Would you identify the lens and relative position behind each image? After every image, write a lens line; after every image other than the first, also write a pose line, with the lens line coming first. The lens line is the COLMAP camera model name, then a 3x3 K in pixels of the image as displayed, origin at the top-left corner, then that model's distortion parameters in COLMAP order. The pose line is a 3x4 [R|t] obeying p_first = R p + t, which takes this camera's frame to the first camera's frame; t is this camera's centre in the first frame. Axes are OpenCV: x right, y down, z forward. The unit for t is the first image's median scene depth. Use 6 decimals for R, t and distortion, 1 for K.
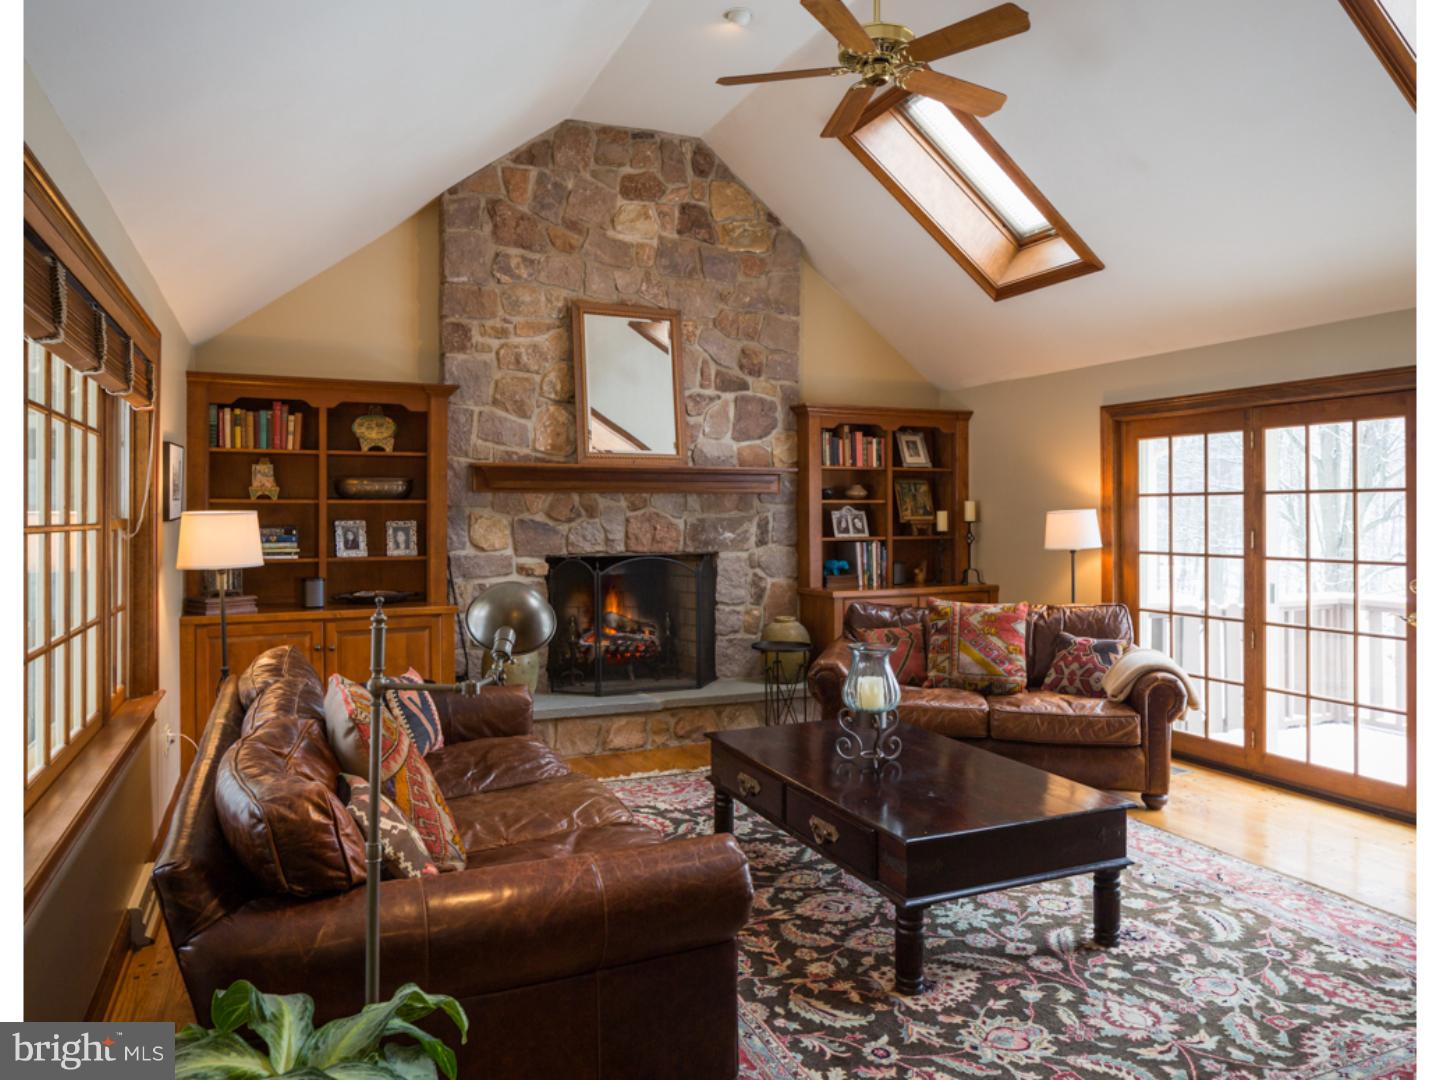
lens RADIAL K [[958.7, 0, 718.9], [0, 958.7, 511.1], [0, 0, 1]] dist [-0.008577, 0.000111]
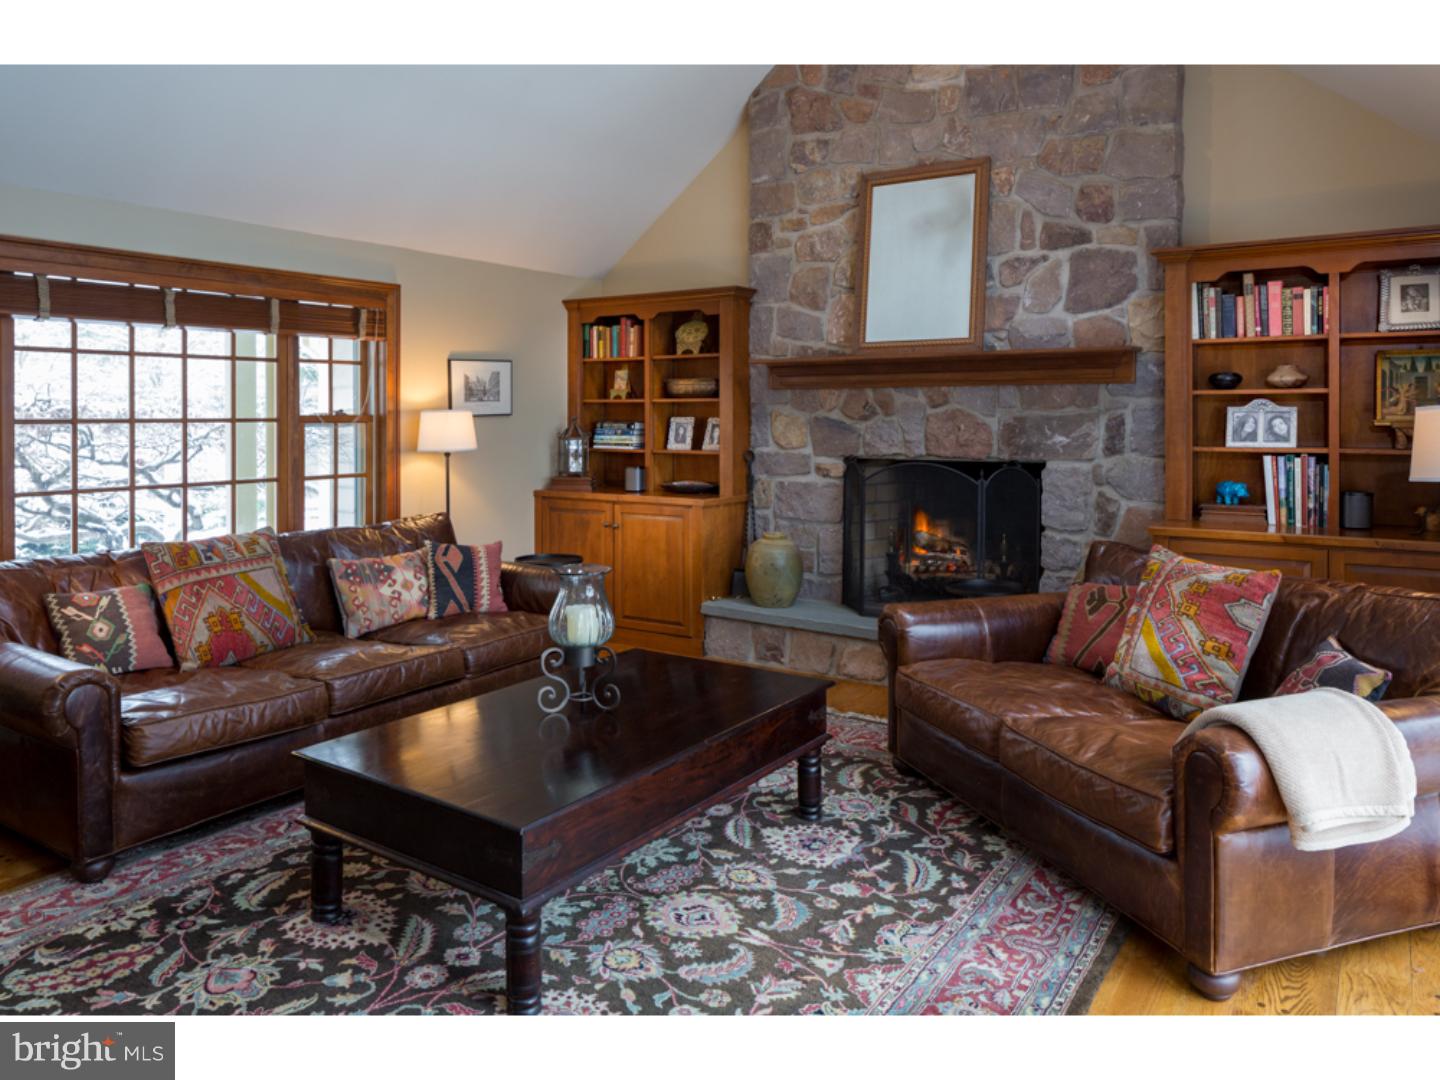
lens RADIAL K [[1008.1, 0, 719.3], [0, 1008.1, 422.3], [0, 0, 1]] dist [-0.004313, -0.005156]
pose [[0.525434, 0.009047, -0.850786, 0.589124], [0.002427, 0.999923, 0.012131, 0.001573], [0.850831, -0.008439, 0.525372, 0.386001]]
